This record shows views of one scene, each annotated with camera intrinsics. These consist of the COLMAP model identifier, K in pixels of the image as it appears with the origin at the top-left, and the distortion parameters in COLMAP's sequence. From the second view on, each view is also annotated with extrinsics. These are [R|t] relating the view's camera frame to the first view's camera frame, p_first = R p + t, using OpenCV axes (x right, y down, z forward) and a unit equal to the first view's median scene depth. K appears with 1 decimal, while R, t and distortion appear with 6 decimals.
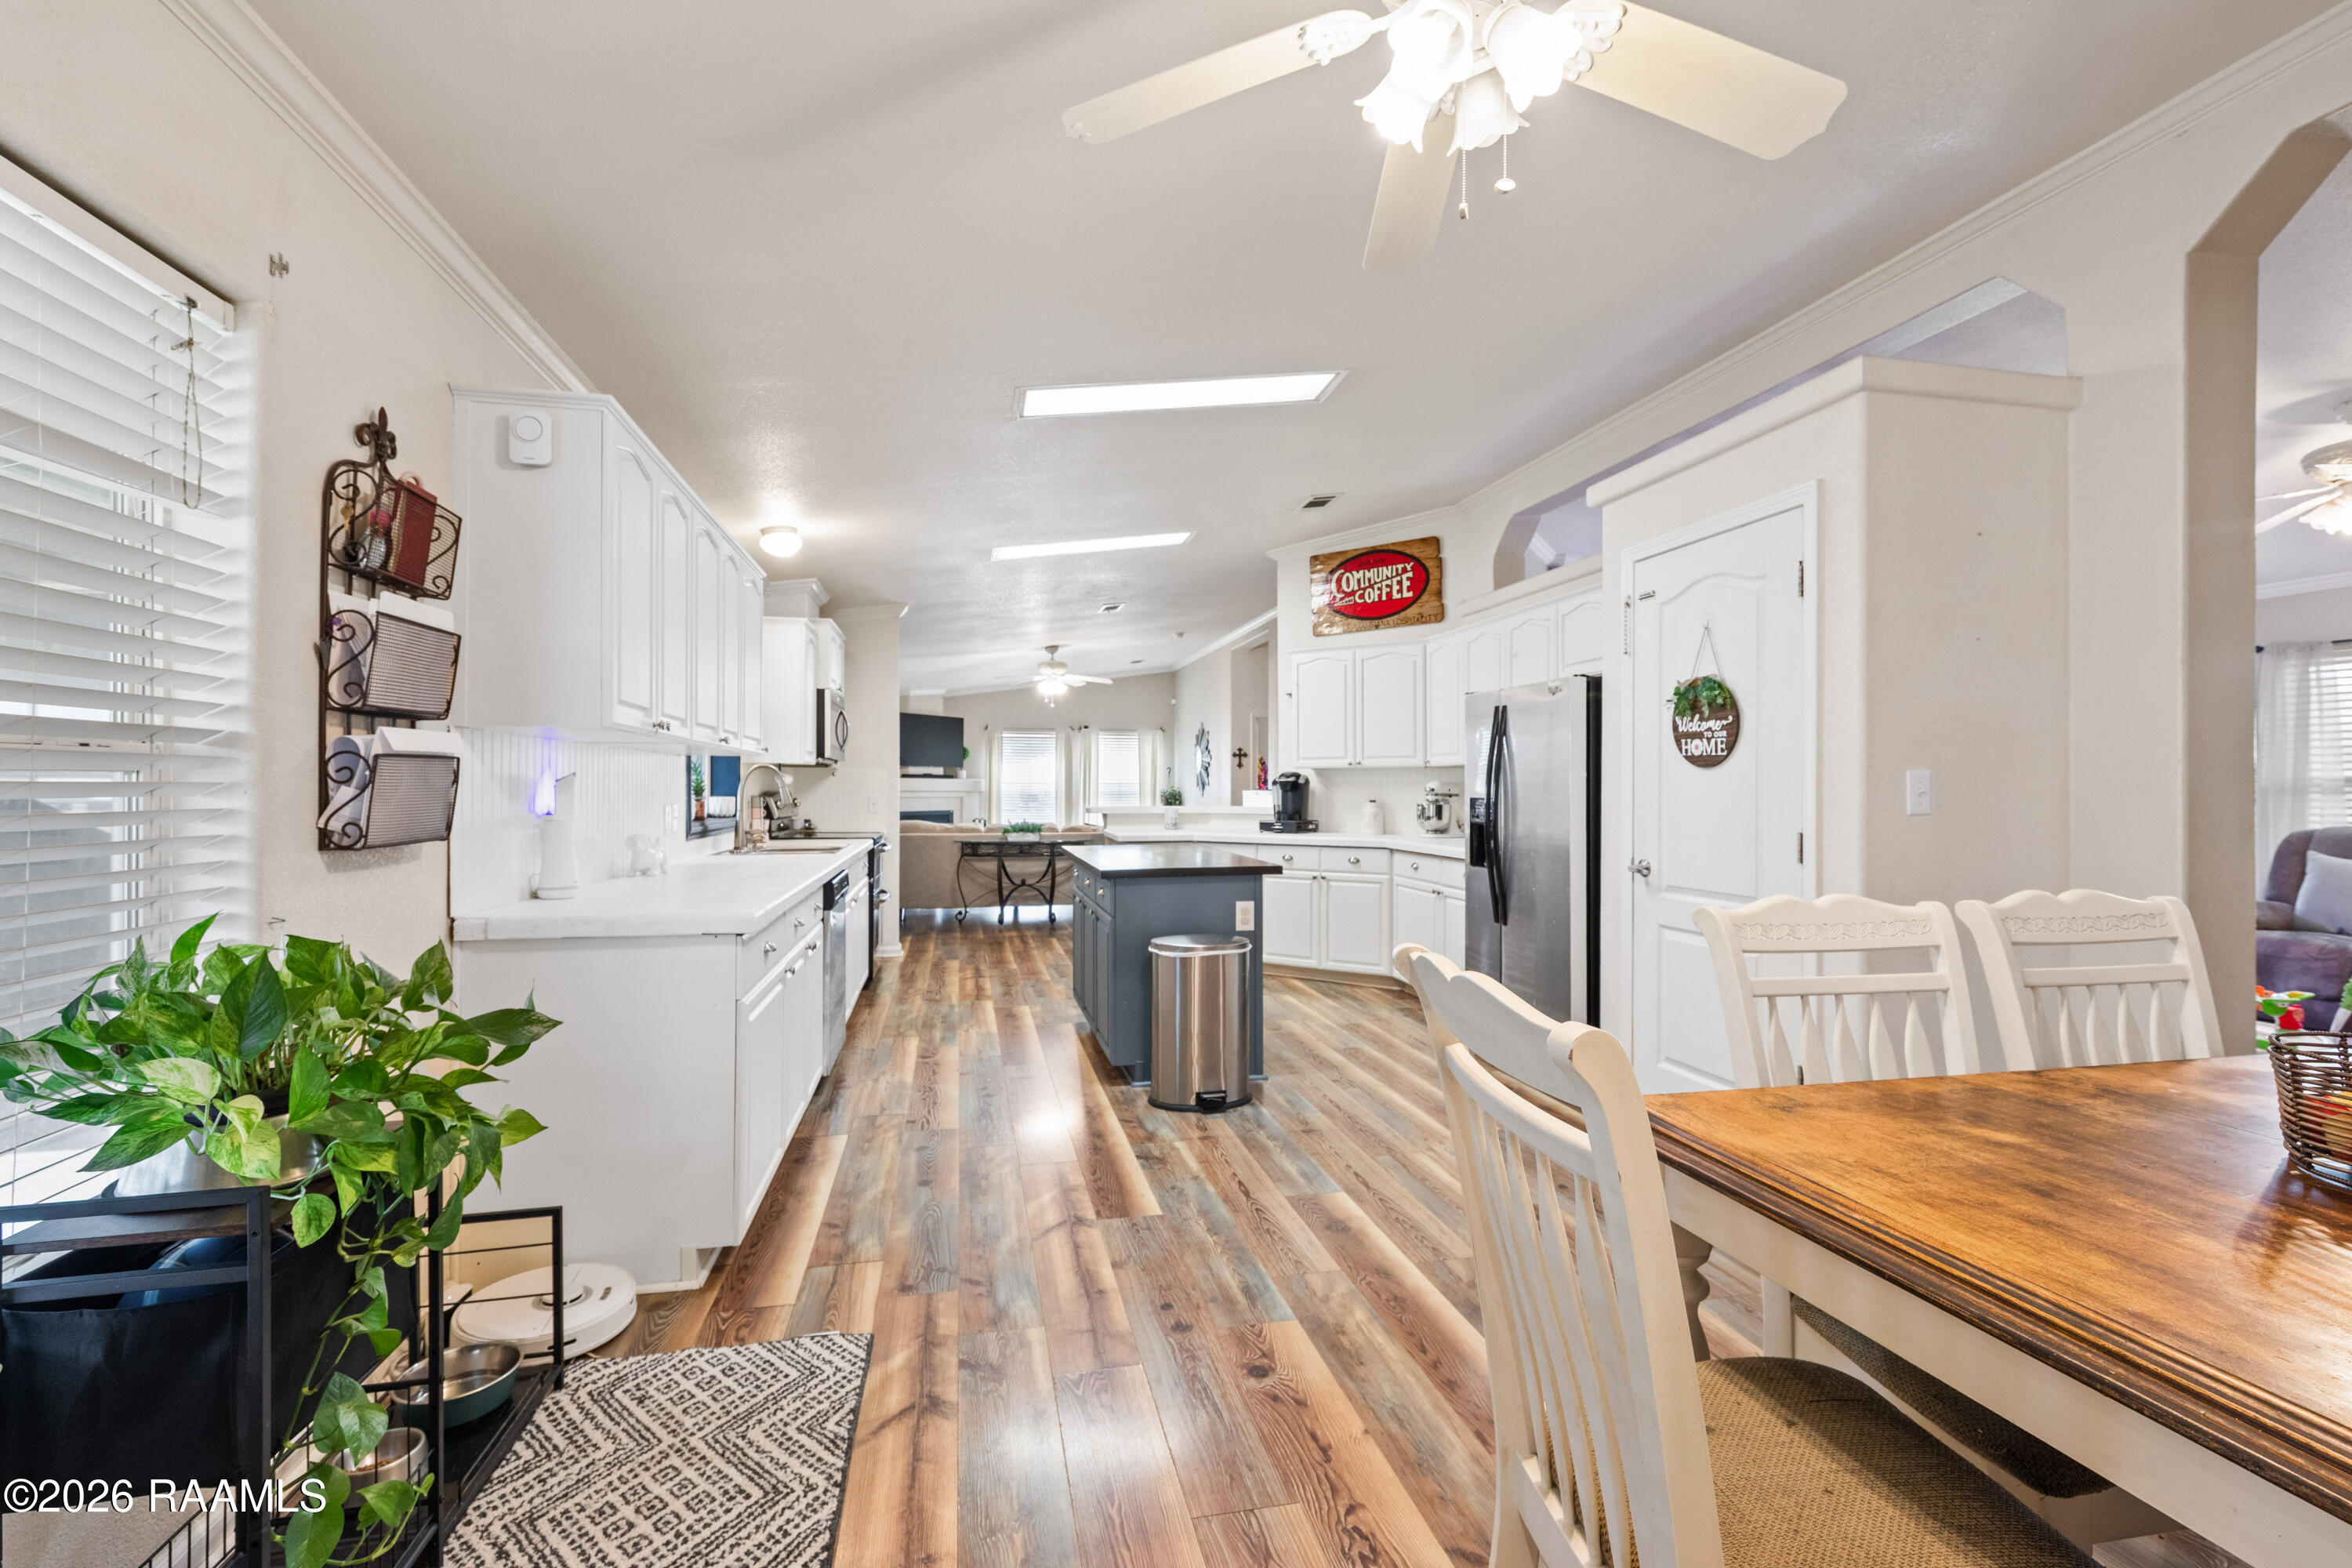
lens RADIAL K [[1013.2, 0, 1183.6], [0, 1013.2, 785.5], [0, 0, 1]] dist [0.002574, 0.000107]
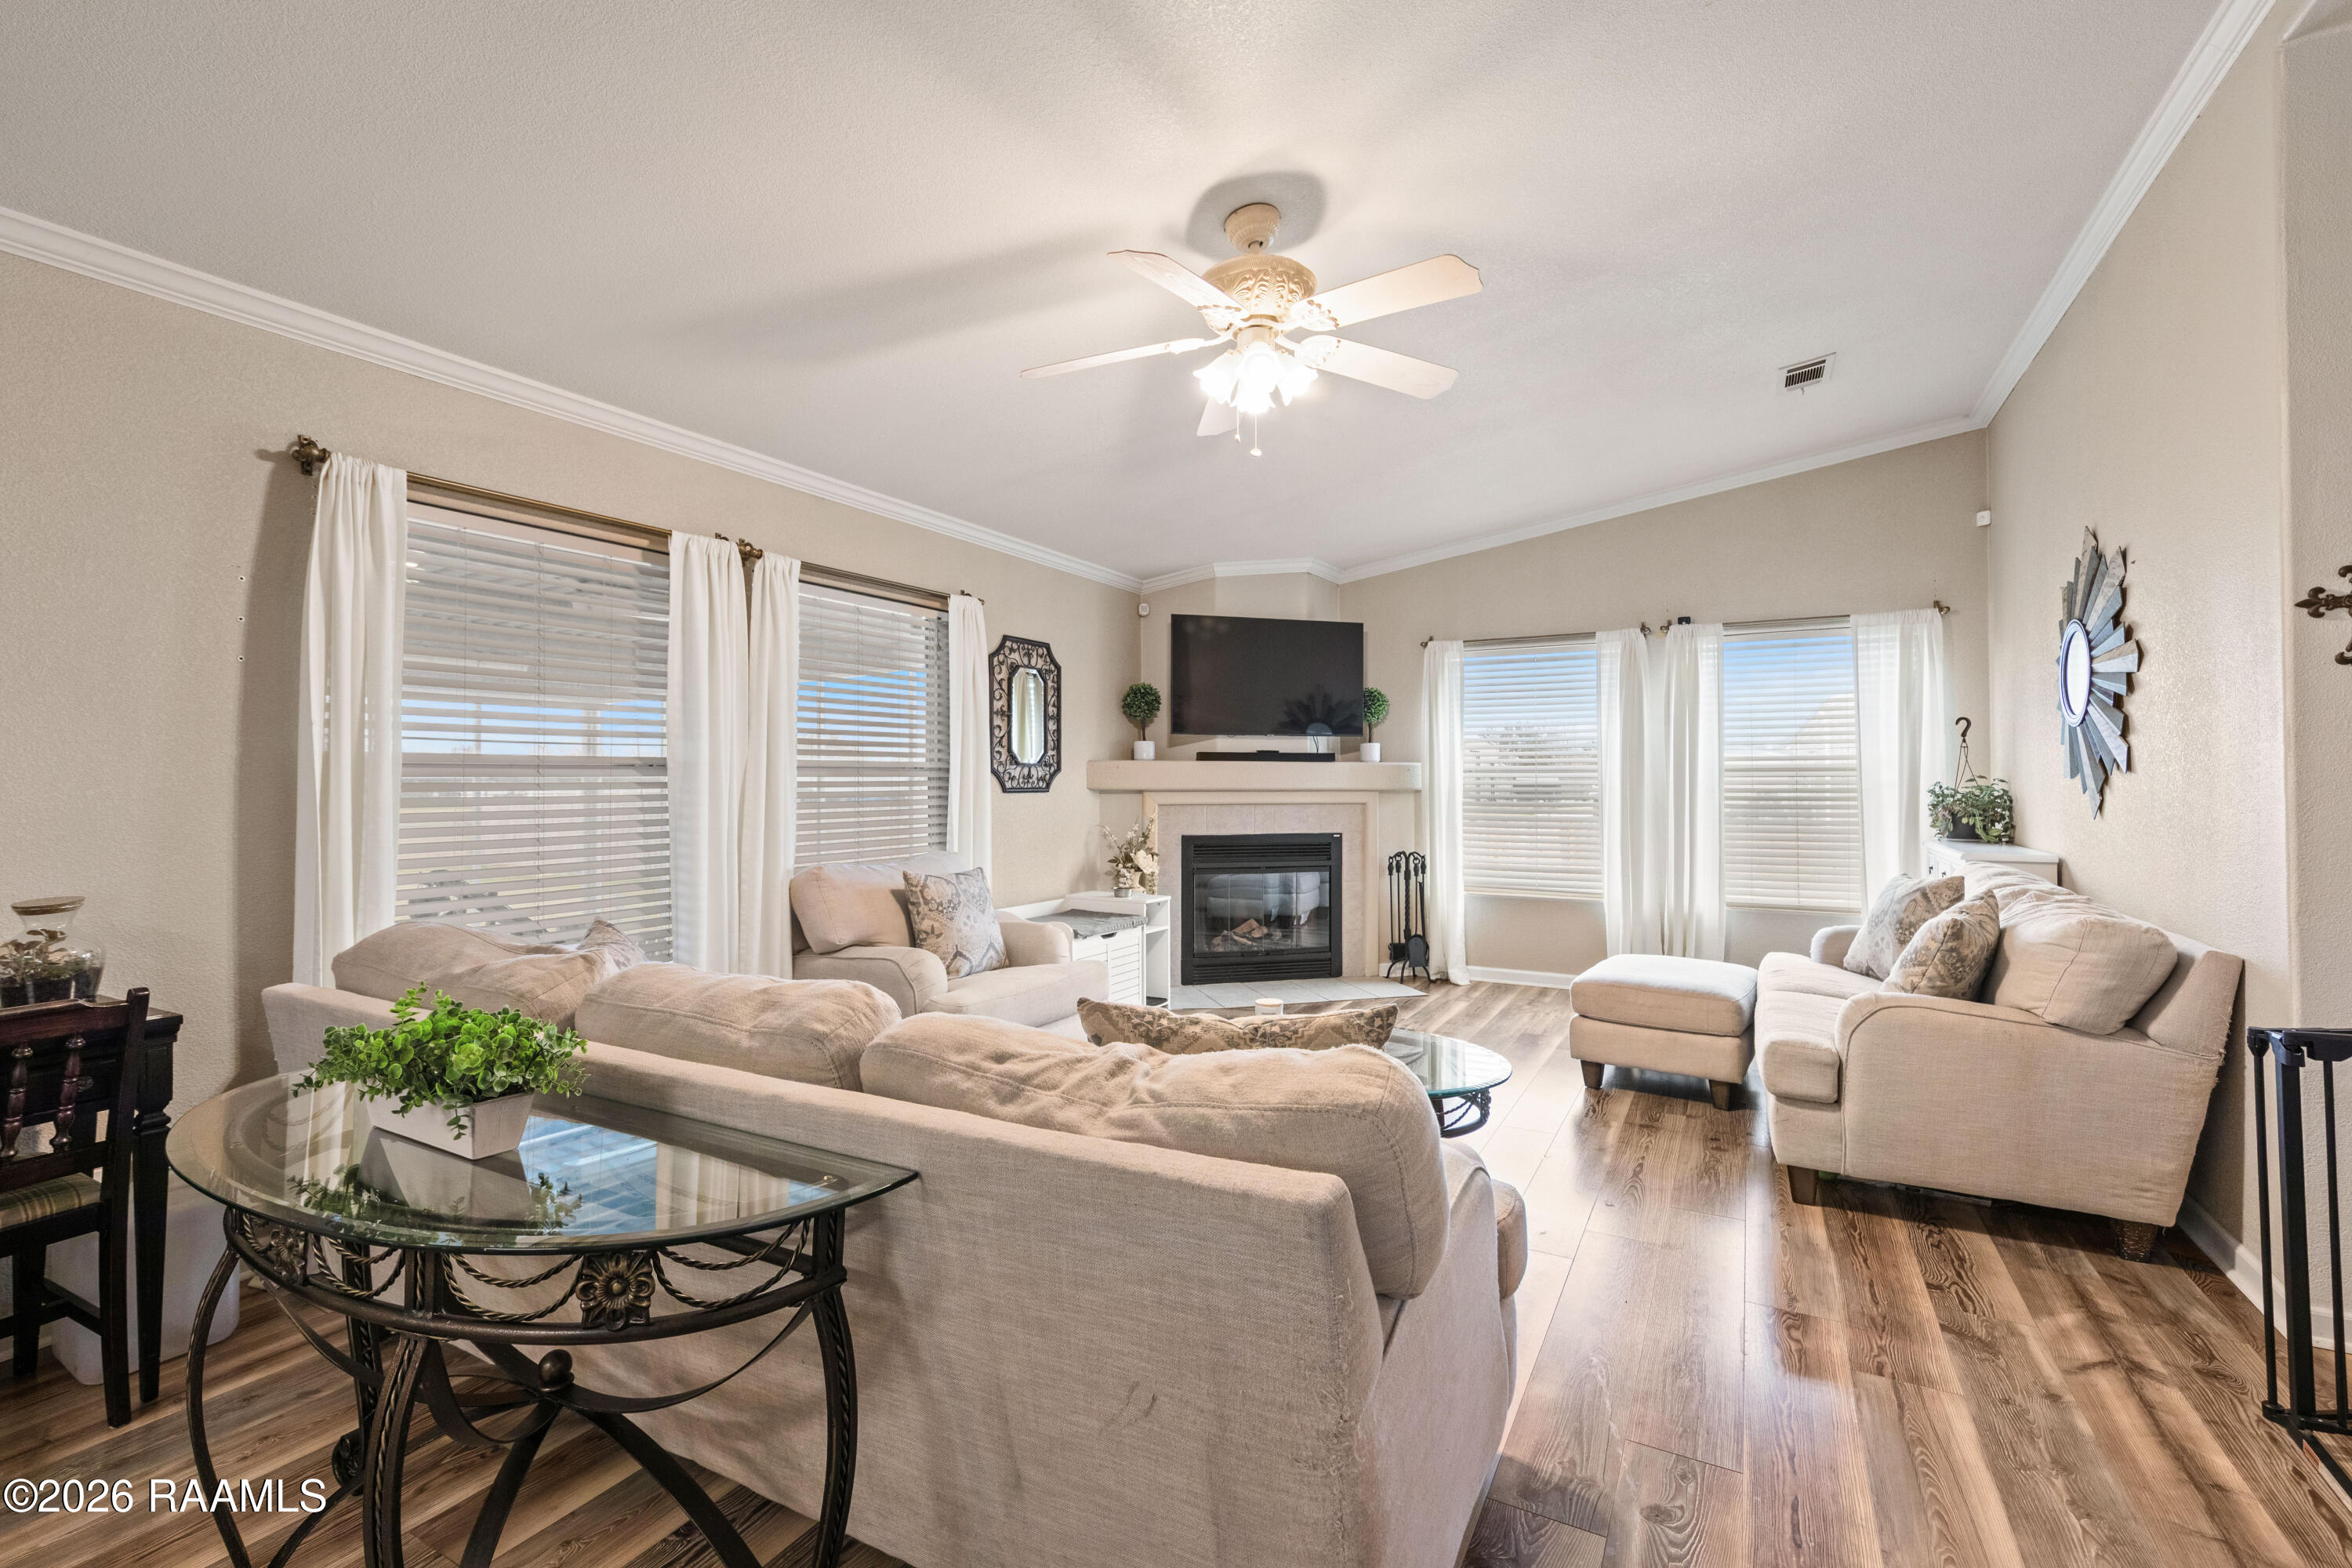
lens RADIAL K [[1013.2, 0, 1181.0], [0, 1013.2, 797.6], [0, 0, 1]] dist [0.002574, 0.000107]
pose [[0.762555, 0.008281, -0.646870, 0.016499], [0.004376, 0.999829, 0.017958, 0.001623], [0.646908, -0.016524, 0.762389, 1.298795]]
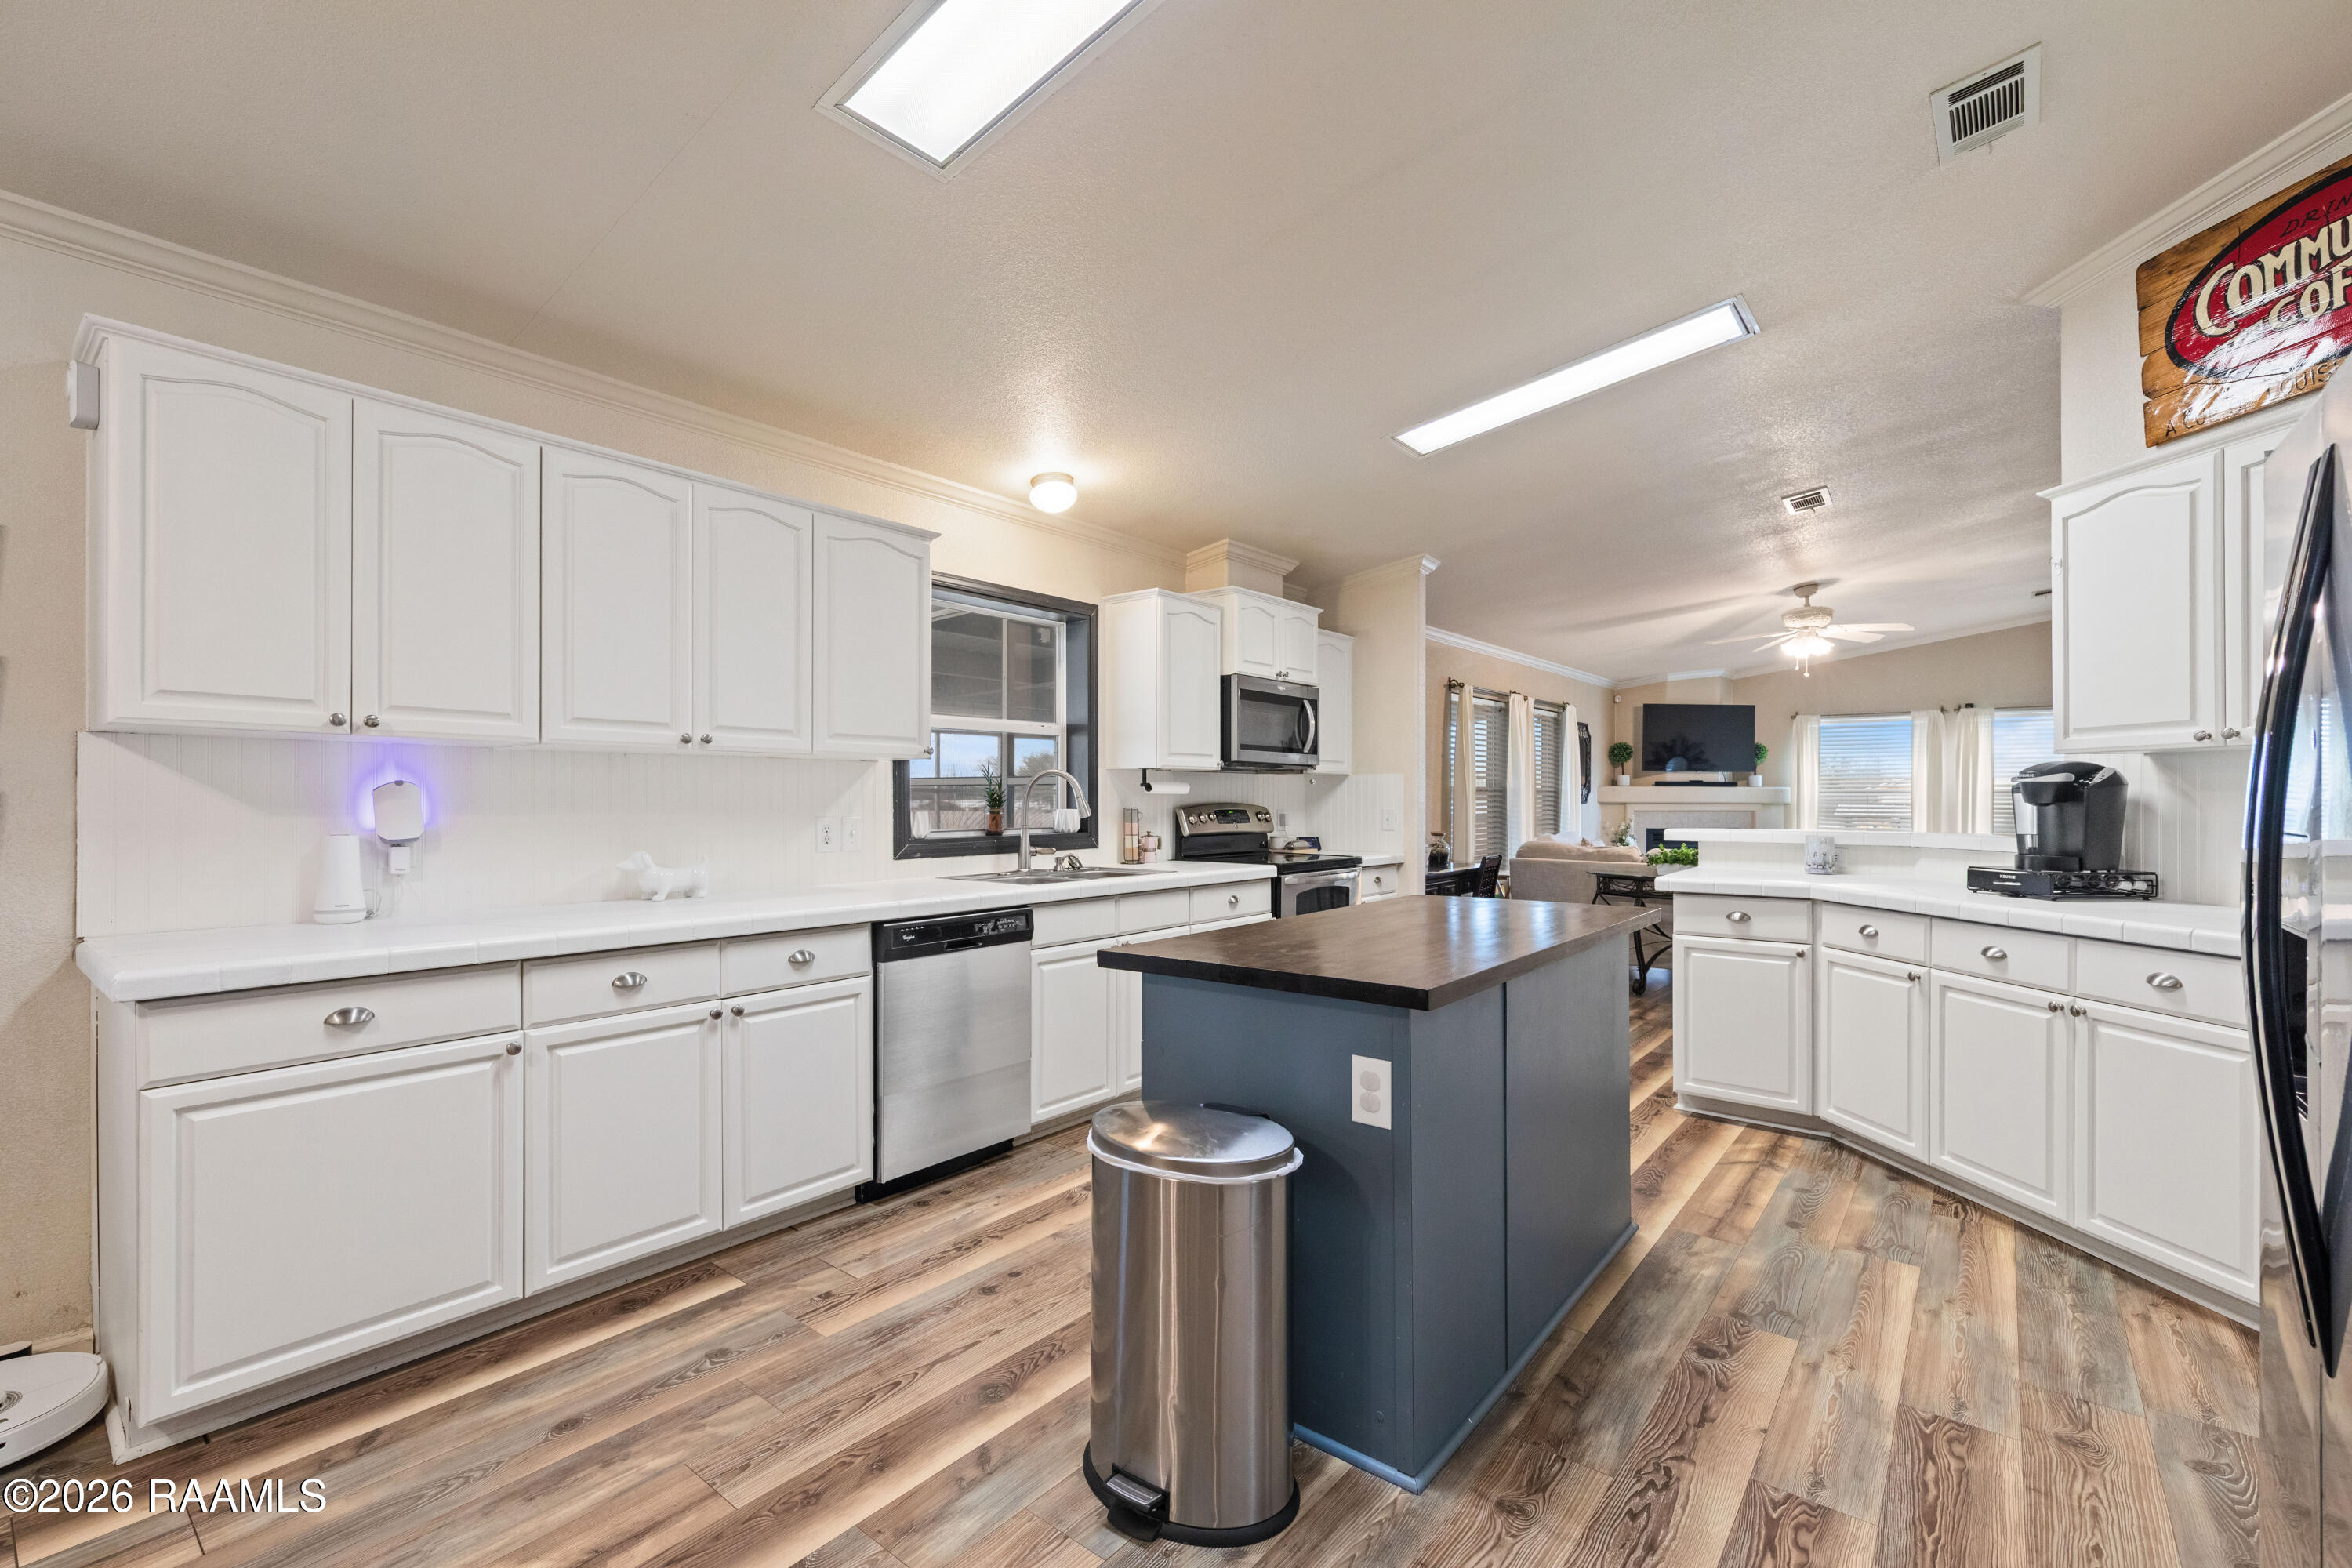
lens RADIAL K [[1013.2, 0, 1176.8], [0, 1013.2, 804.0], [0, 0, 1]] dist [0.002574, 0.000107]
pose [[0.622691, 0.003201, -0.782461, 0.219640], [0.002274, 0.999980, 0.005900, 0.001726], [0.782464, -0.005454, 0.622671, 0.421140]]
